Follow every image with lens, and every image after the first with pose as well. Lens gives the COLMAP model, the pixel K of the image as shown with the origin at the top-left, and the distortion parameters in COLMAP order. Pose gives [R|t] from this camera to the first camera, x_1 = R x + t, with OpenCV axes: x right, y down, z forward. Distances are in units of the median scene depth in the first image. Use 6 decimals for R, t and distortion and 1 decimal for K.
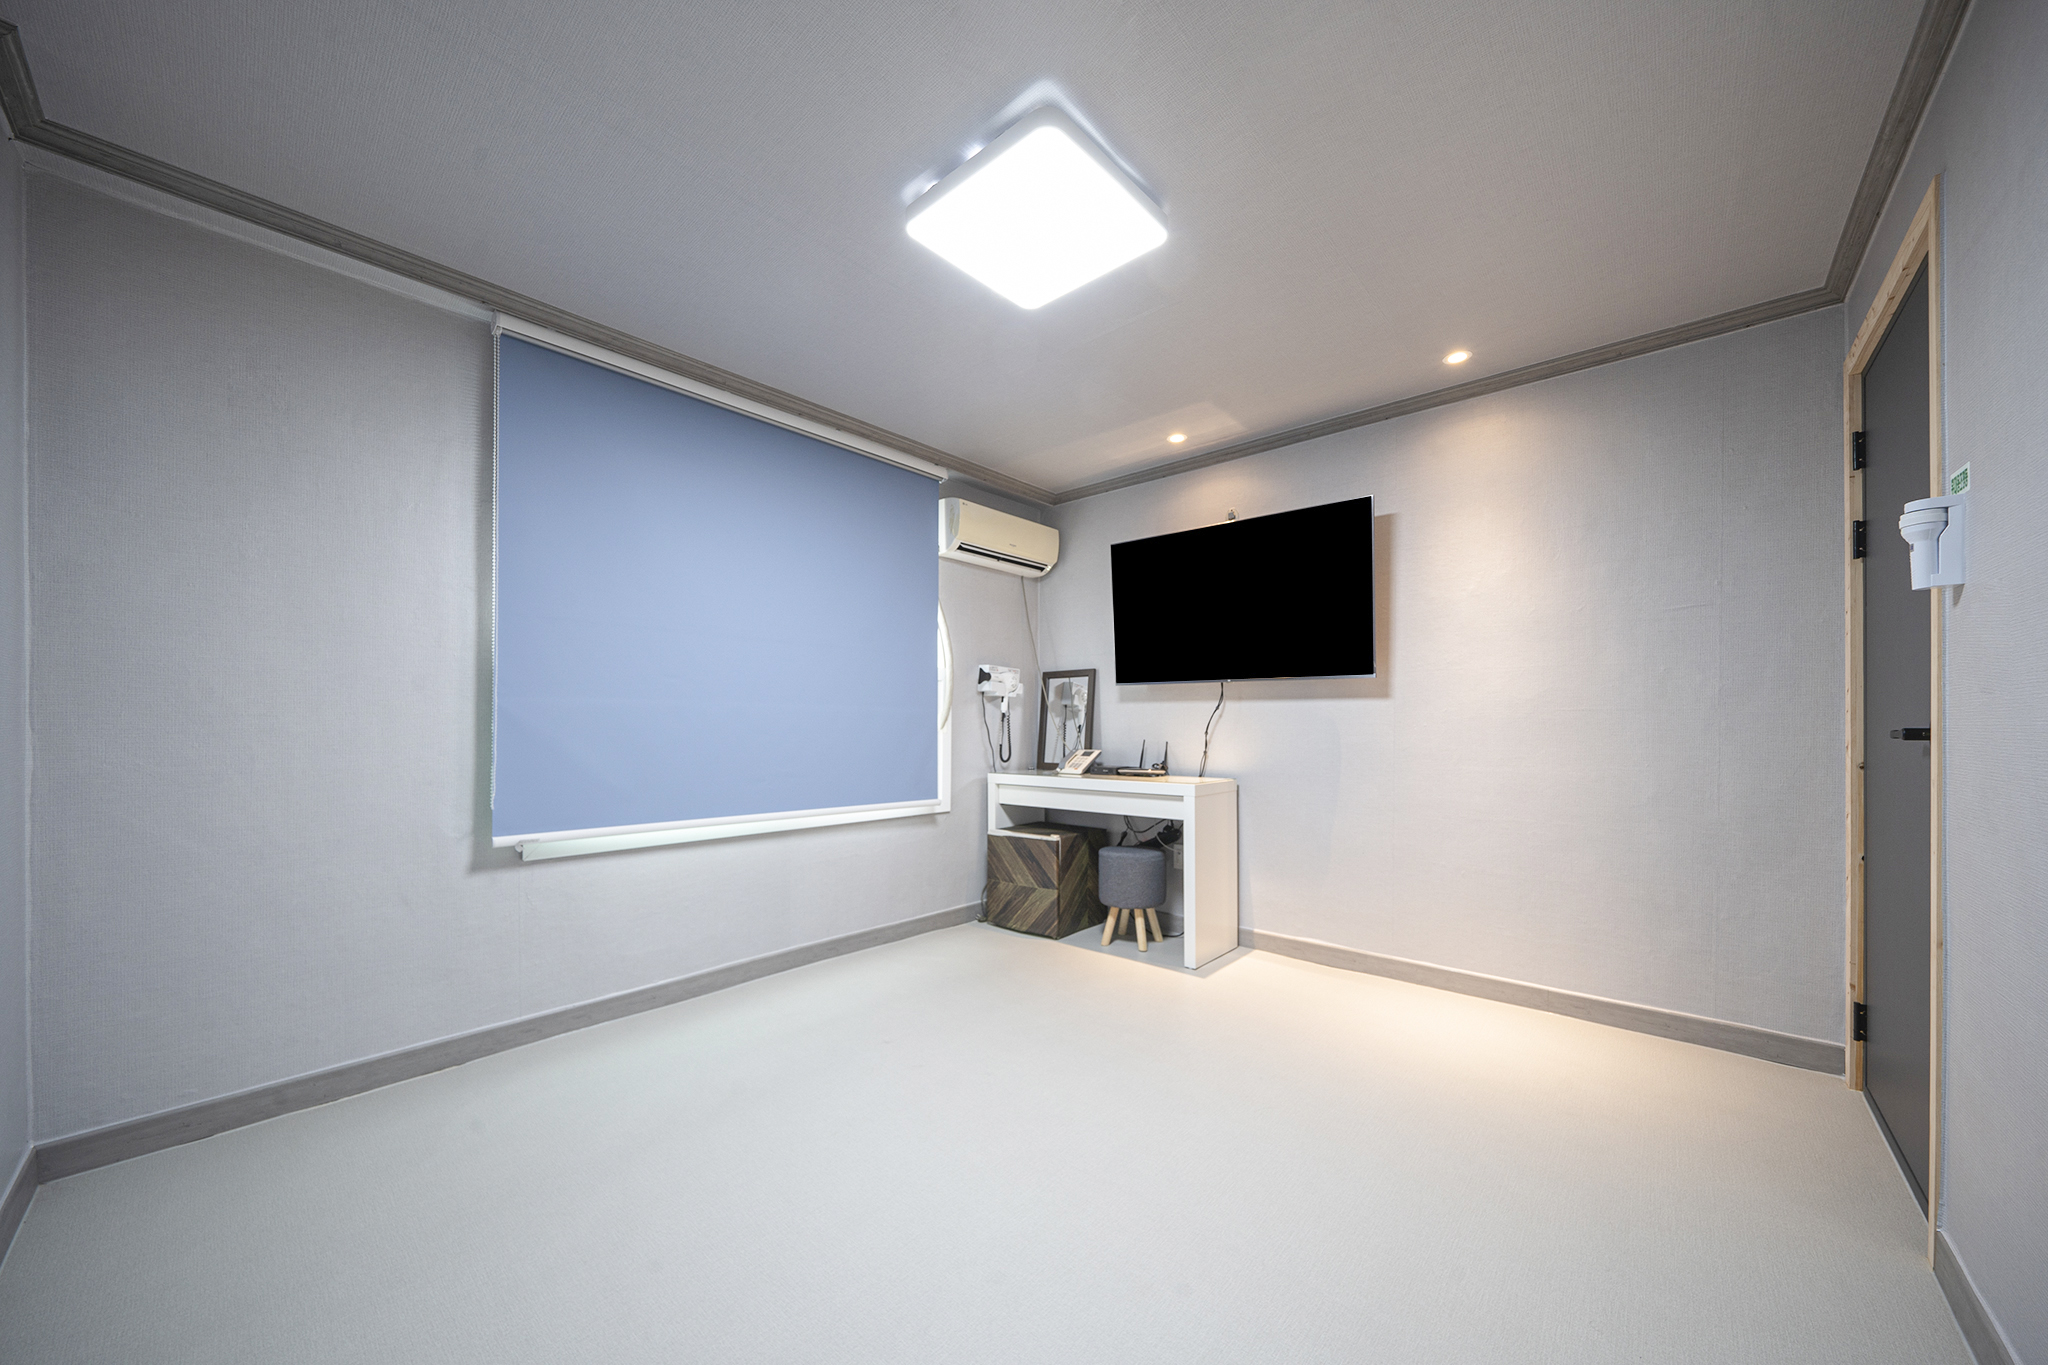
lens RADIAL K [[714.3, 0, 1017.7], [0, 714.3, 690.5], [0, 0, 1]] dist [0.009138, -0.001409]
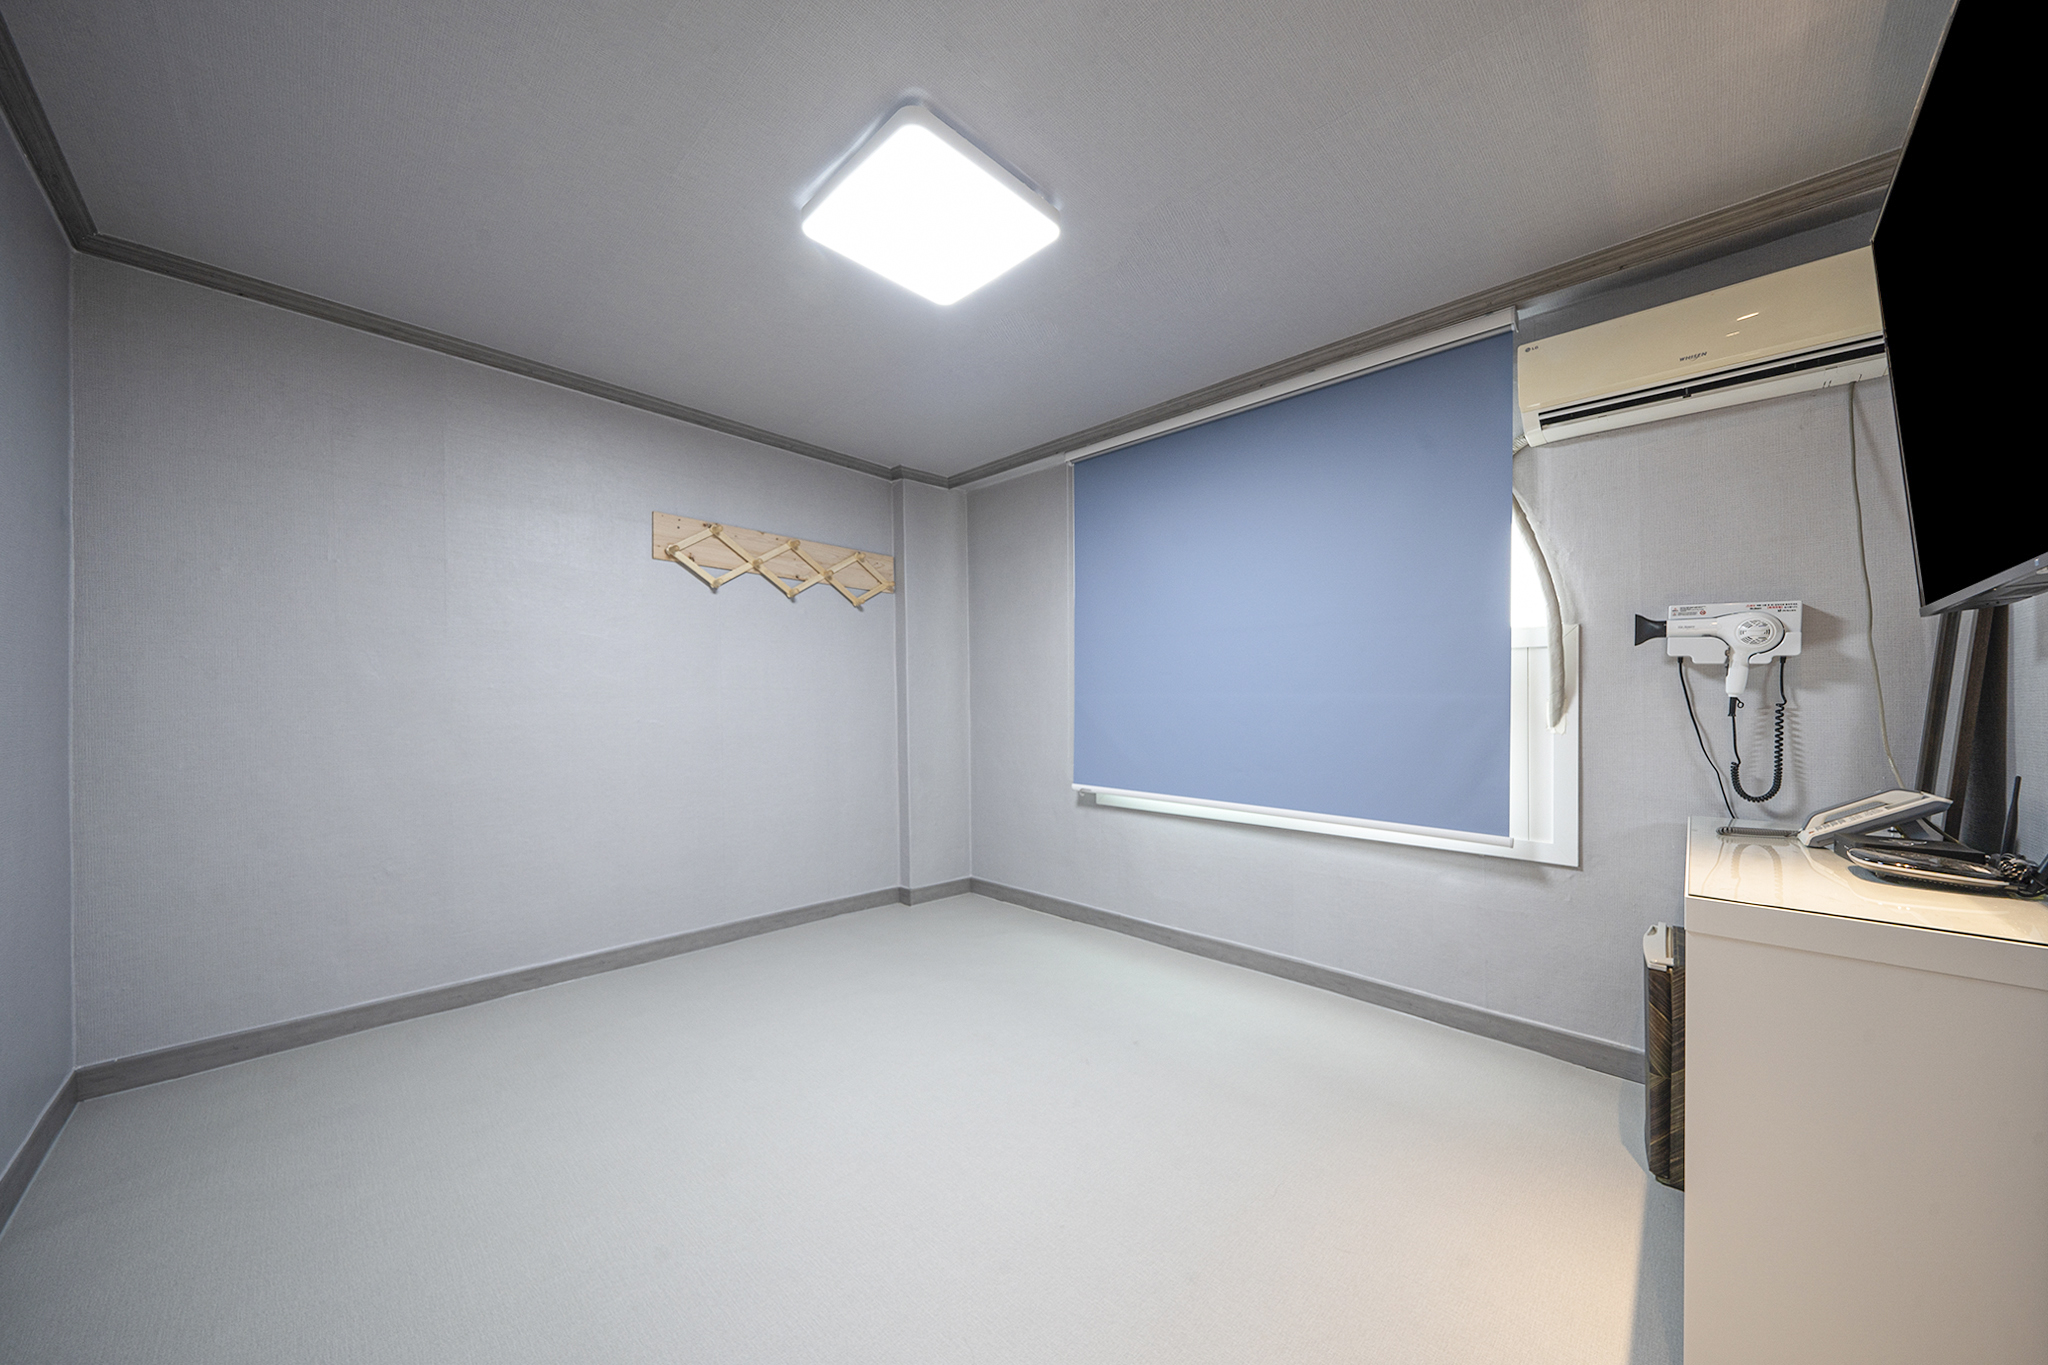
lens RADIAL K [[714.3, 0, 1030.6], [0, 714.3, 697.1], [0, 0, 1]] dist [0.009138, -0.001409]
pose [[-0.020577, -0.019753, -0.999593, 0.281647], [0.041319, 0.998934, -0.020590, 0.012900], [0.998934, -0.041726, -0.019739, 0.311572]]
